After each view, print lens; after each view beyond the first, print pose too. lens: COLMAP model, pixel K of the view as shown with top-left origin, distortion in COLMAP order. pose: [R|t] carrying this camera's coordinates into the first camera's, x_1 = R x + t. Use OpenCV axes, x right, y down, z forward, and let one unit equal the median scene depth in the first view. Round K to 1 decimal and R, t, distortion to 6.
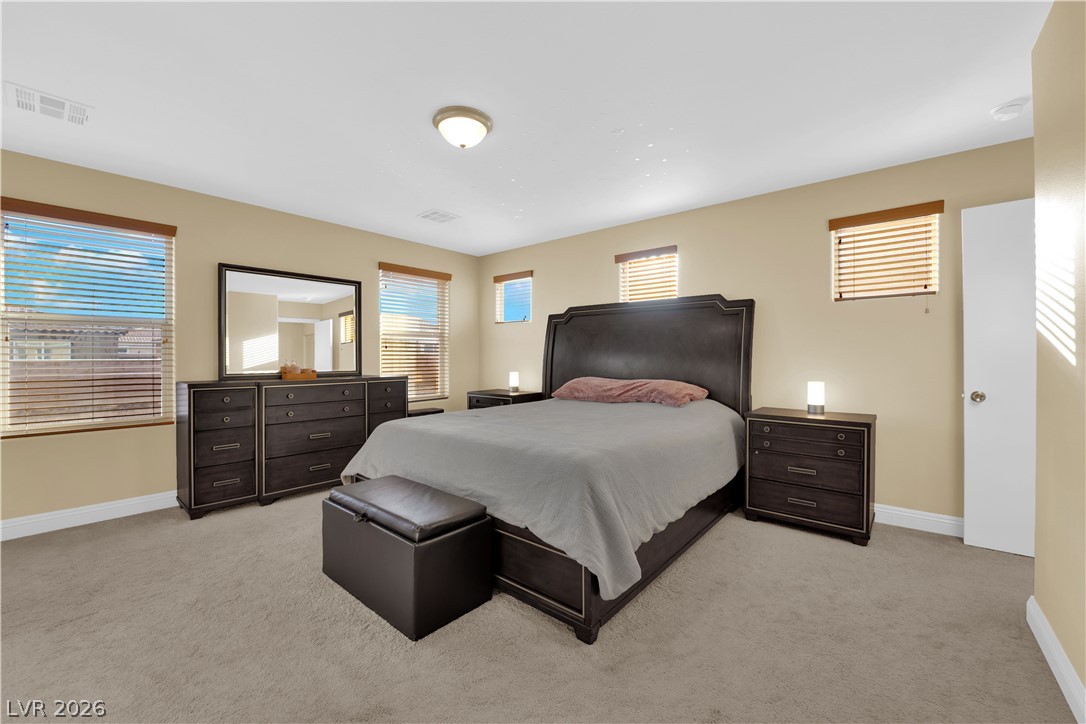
lens RADIAL K [[434.8, 0, 539.5], [0, 434.8, 359.3], [0, 0, 1]] dist [-0.010133, -0.003538]
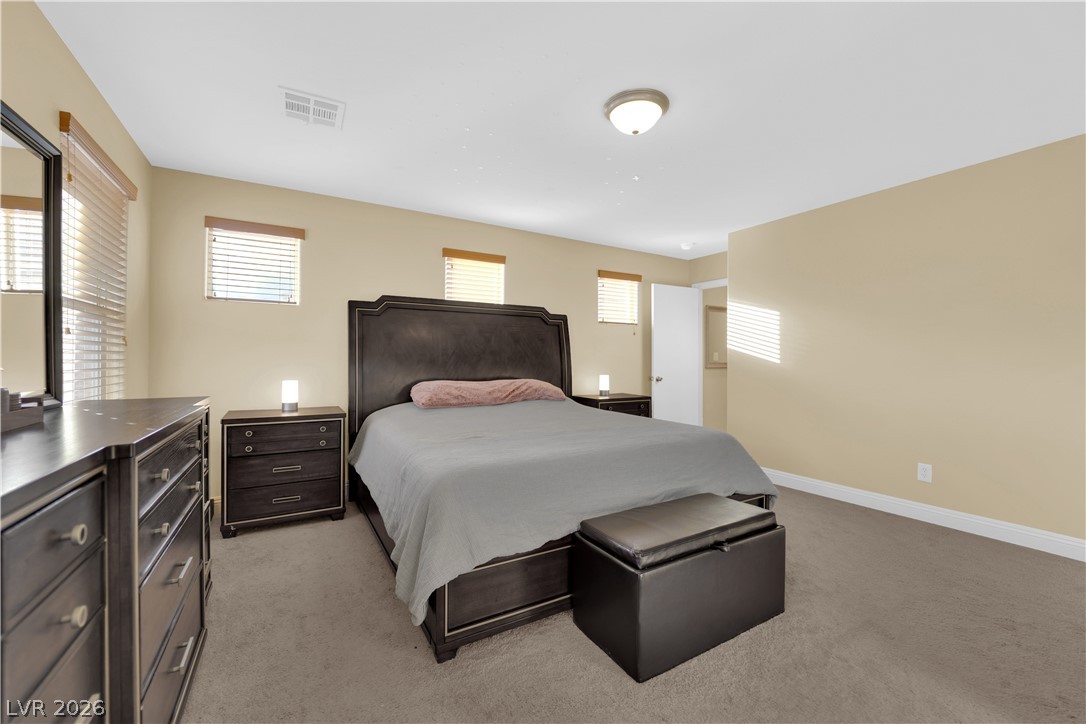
lens RADIAL K [[420.7, 0, 538.4], [0, 420.7, 360.3], [0, 0, 1]] dist [-0.000011, 0.000002]
pose [[0.342614, -0.001821, 0.939474, -0.554564], [-0.001722, 0.999995, 0.002567, -0.003056], [-0.939475, -0.002498, 0.342610, 0.470239]]
